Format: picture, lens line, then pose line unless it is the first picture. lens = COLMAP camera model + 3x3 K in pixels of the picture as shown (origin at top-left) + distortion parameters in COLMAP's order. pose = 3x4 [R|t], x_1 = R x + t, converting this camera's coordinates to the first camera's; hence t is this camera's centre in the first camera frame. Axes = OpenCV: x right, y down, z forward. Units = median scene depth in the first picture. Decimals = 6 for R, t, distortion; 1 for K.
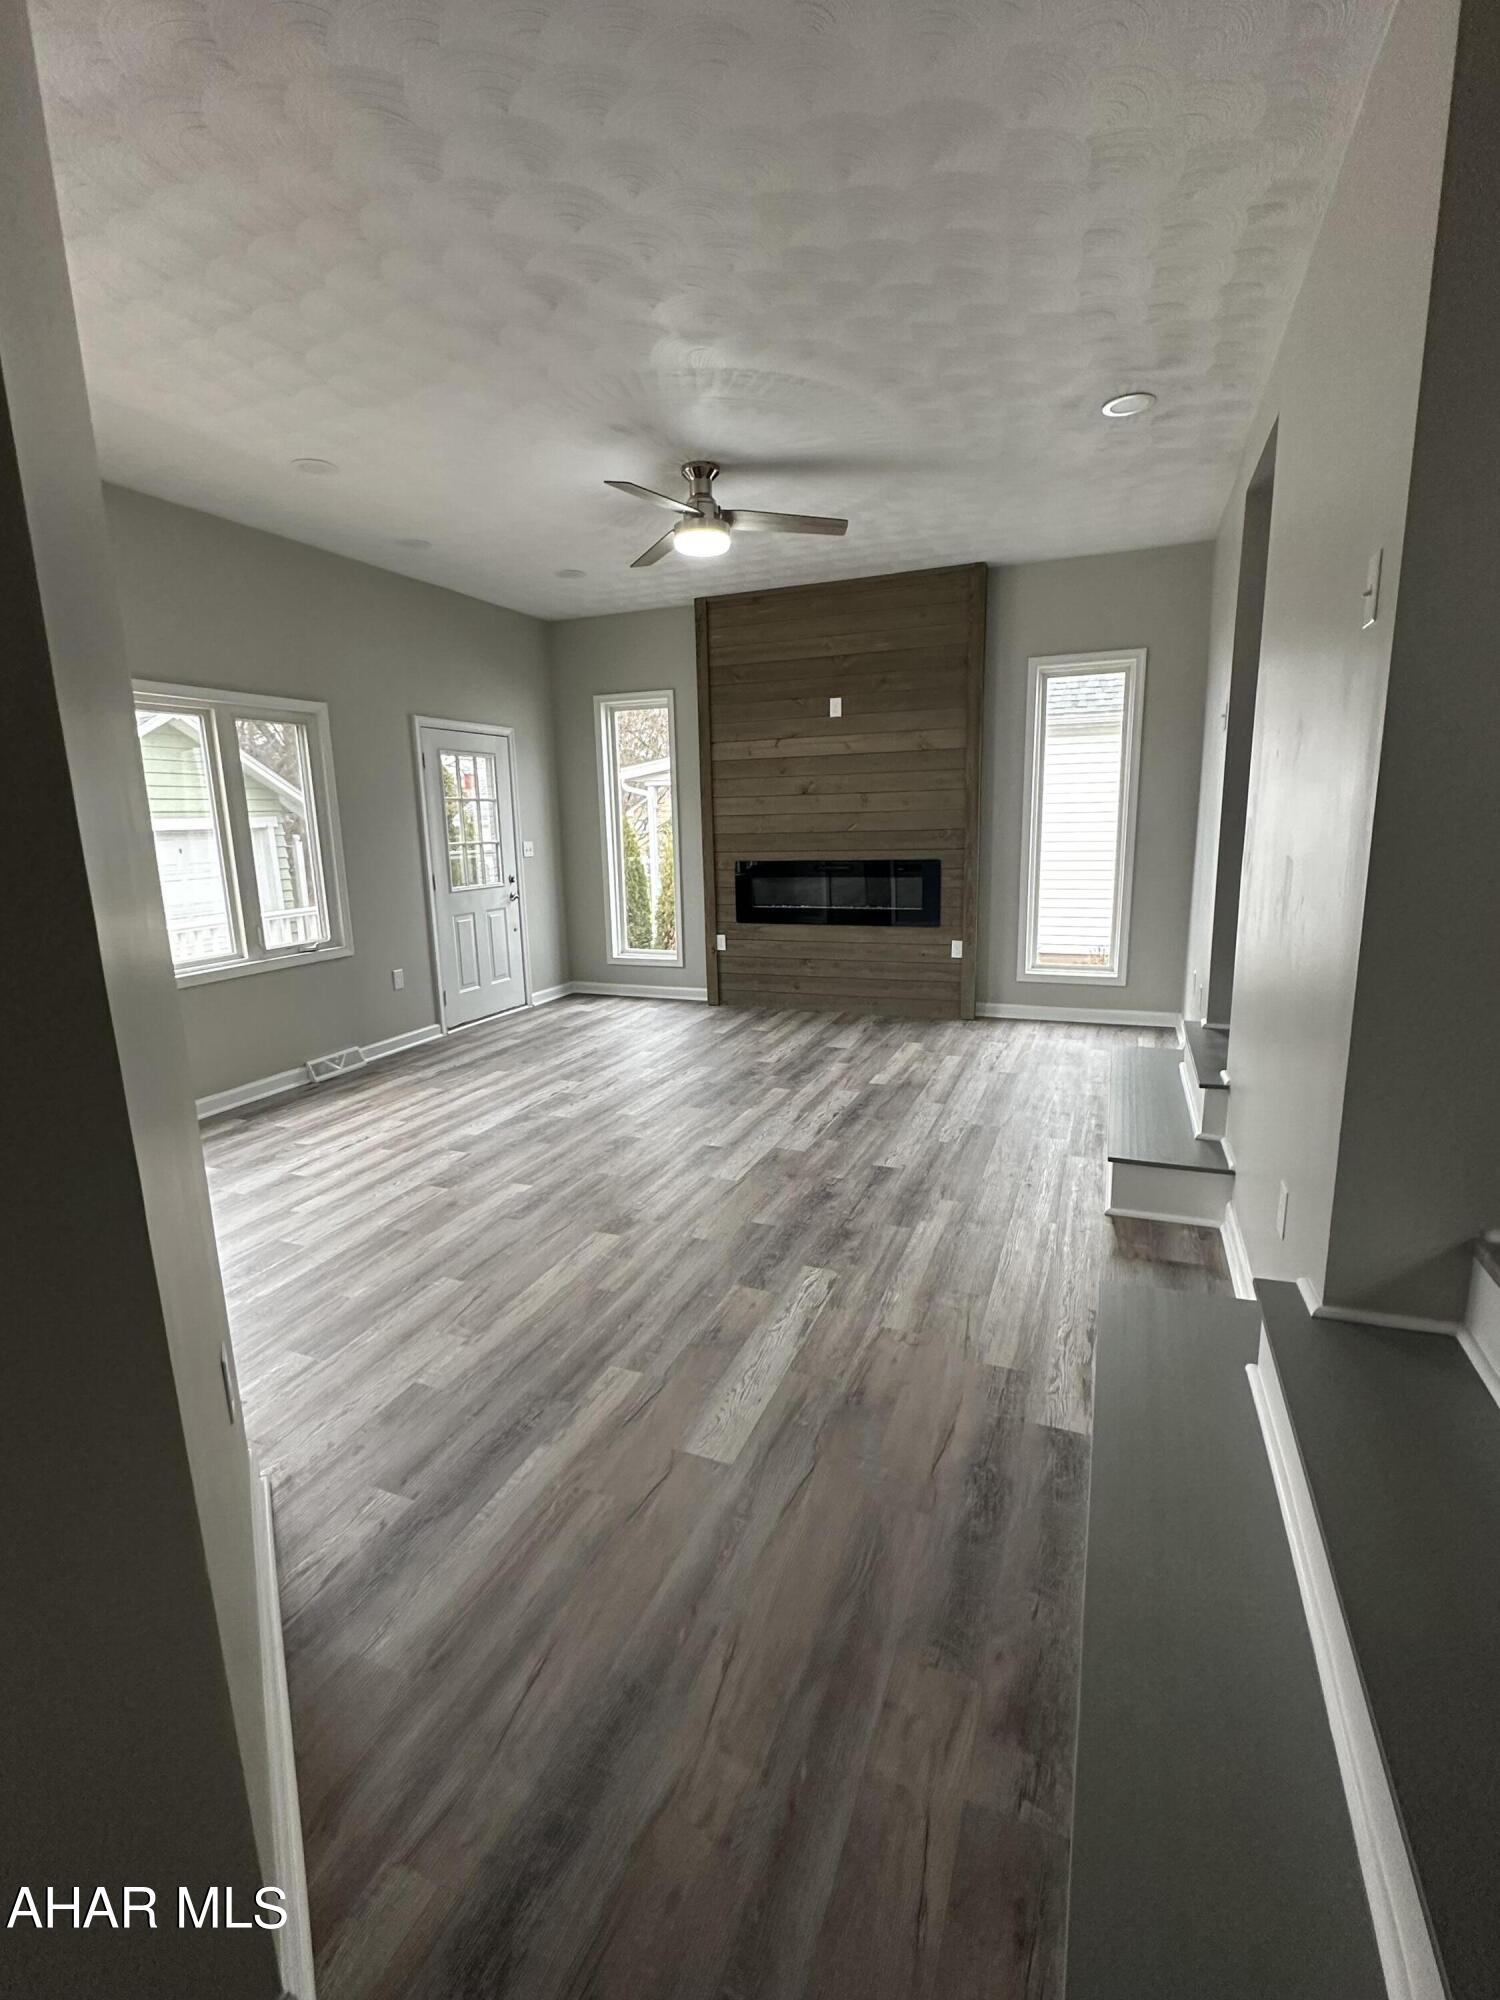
lens RADIAL K [[920.4, 0, 756.5], [0, 920.4, 1002.7], [0, 0, 1]] dist [-0.000592, -0.000008]
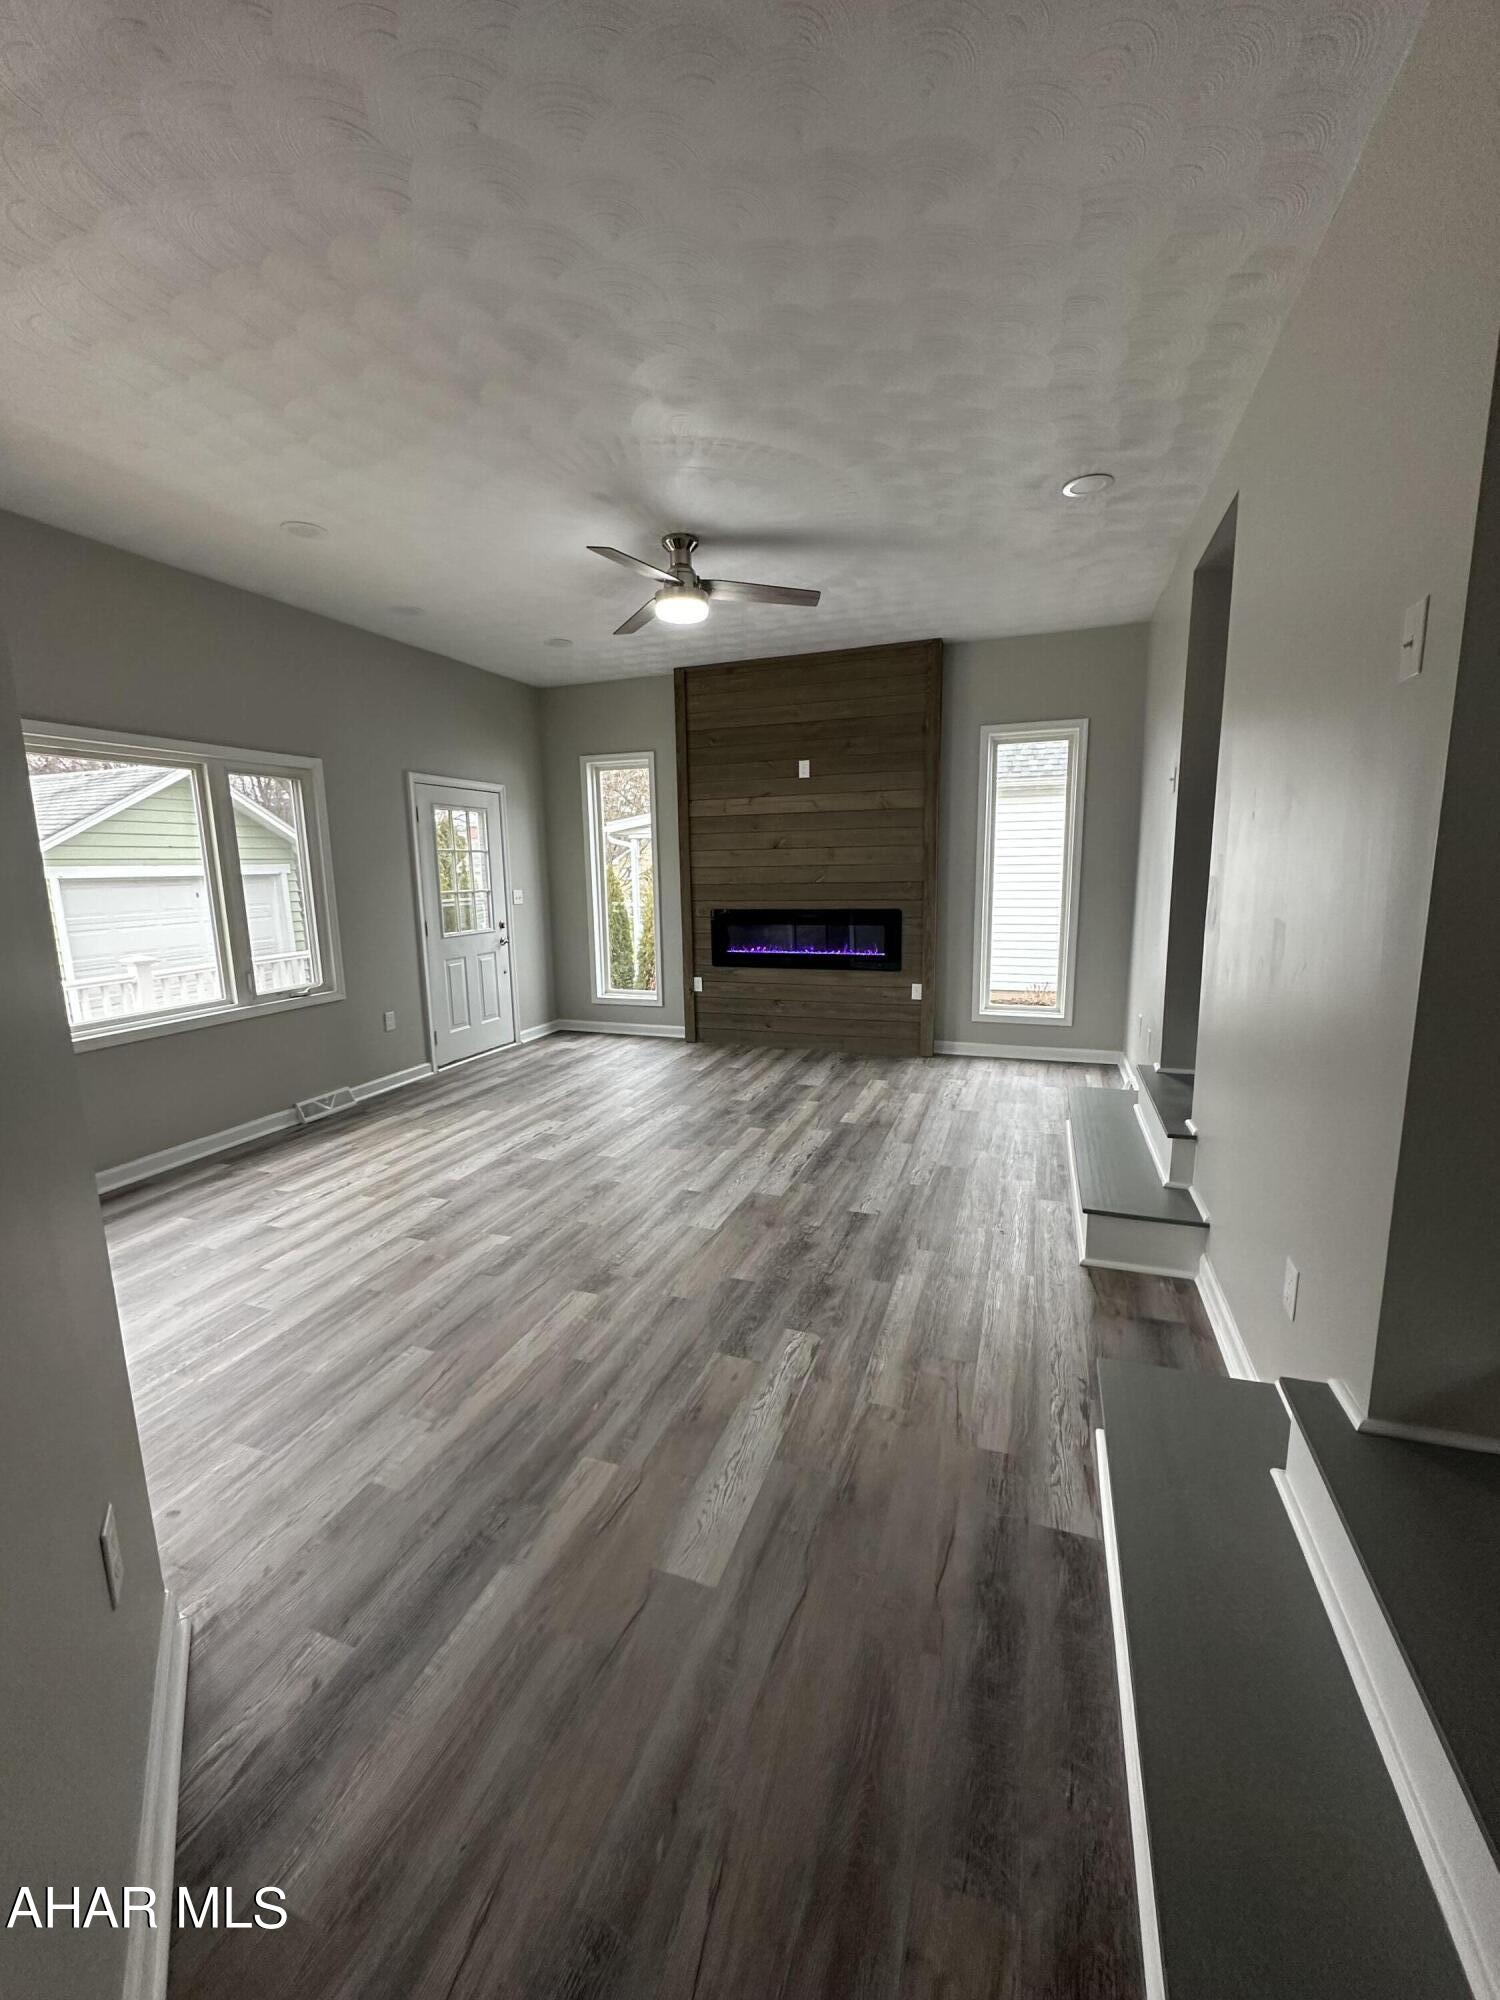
lens RADIAL K [[803.6, 0, 757.6], [0, 803.6, 1001.7], [0, 0, 1]] dist [-0.001845, 0.000292]
pose [[0.999260, -0.000099, 0.038471, -0.008163], [0.001298, 0.999514, -0.031155, -0.026280], [-0.038449, 0.031182, 0.998774, 0.097953]]
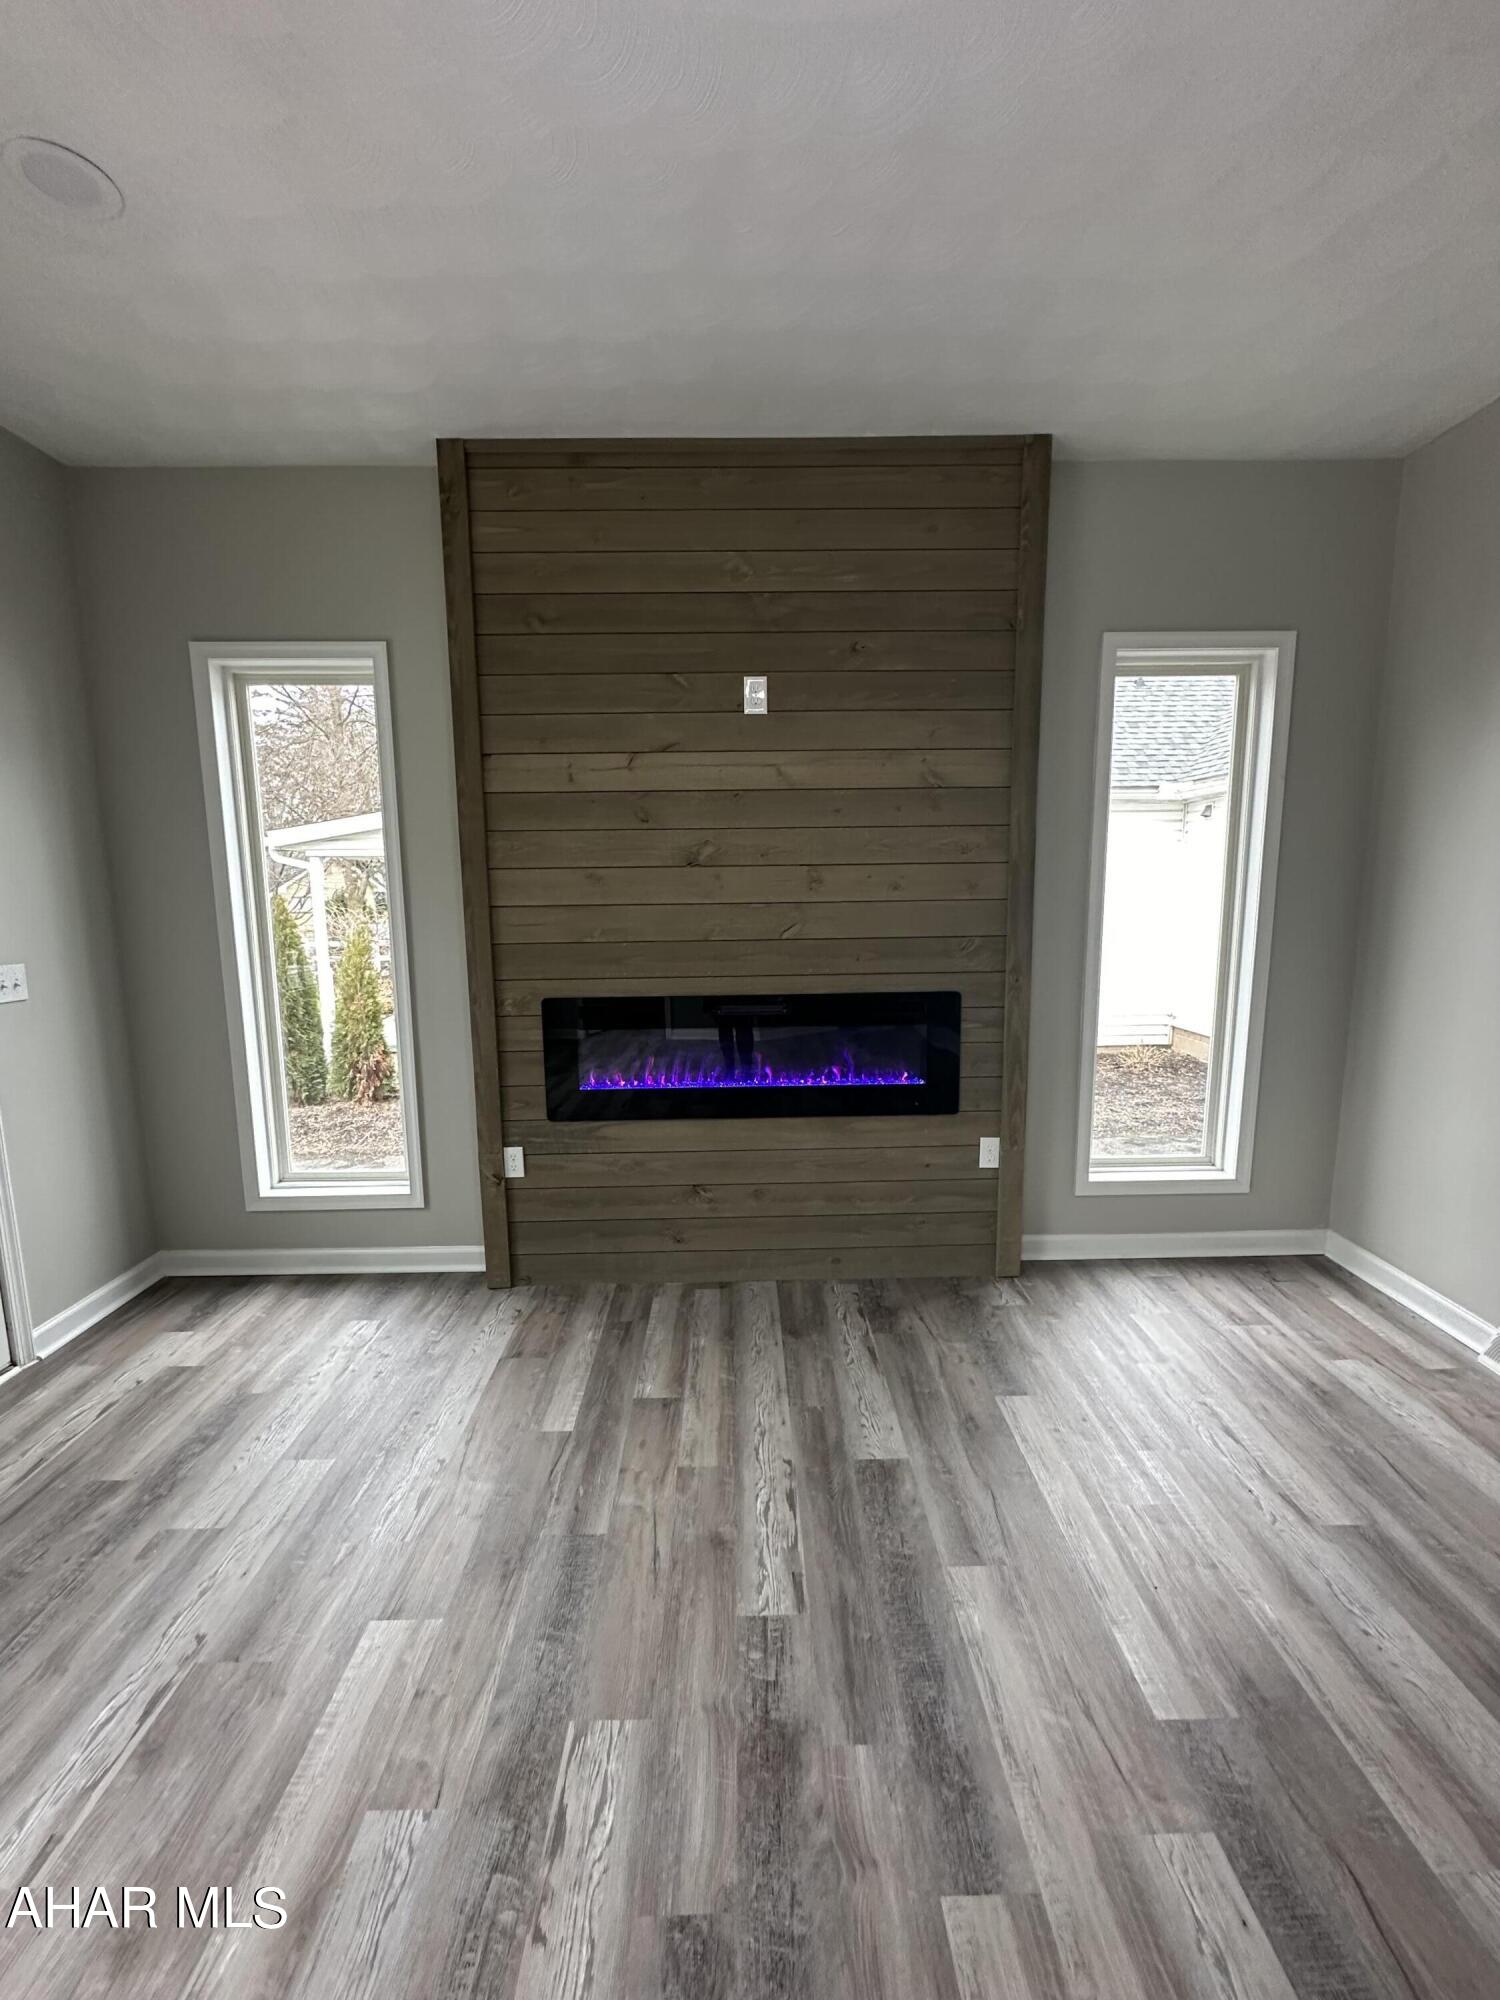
lens RADIAL K [[803.6, 0, 757.6], [0, 803.6, 1001.7], [0, 0, 1]] dist [-0.001845, 0.000292]
pose [[0.921872, -0.041139, 0.385305, -0.133728], [0.066996, 0.996295, -0.053918, -0.198184], [-0.381659, 0.075520, 0.921213, 0.920287]]
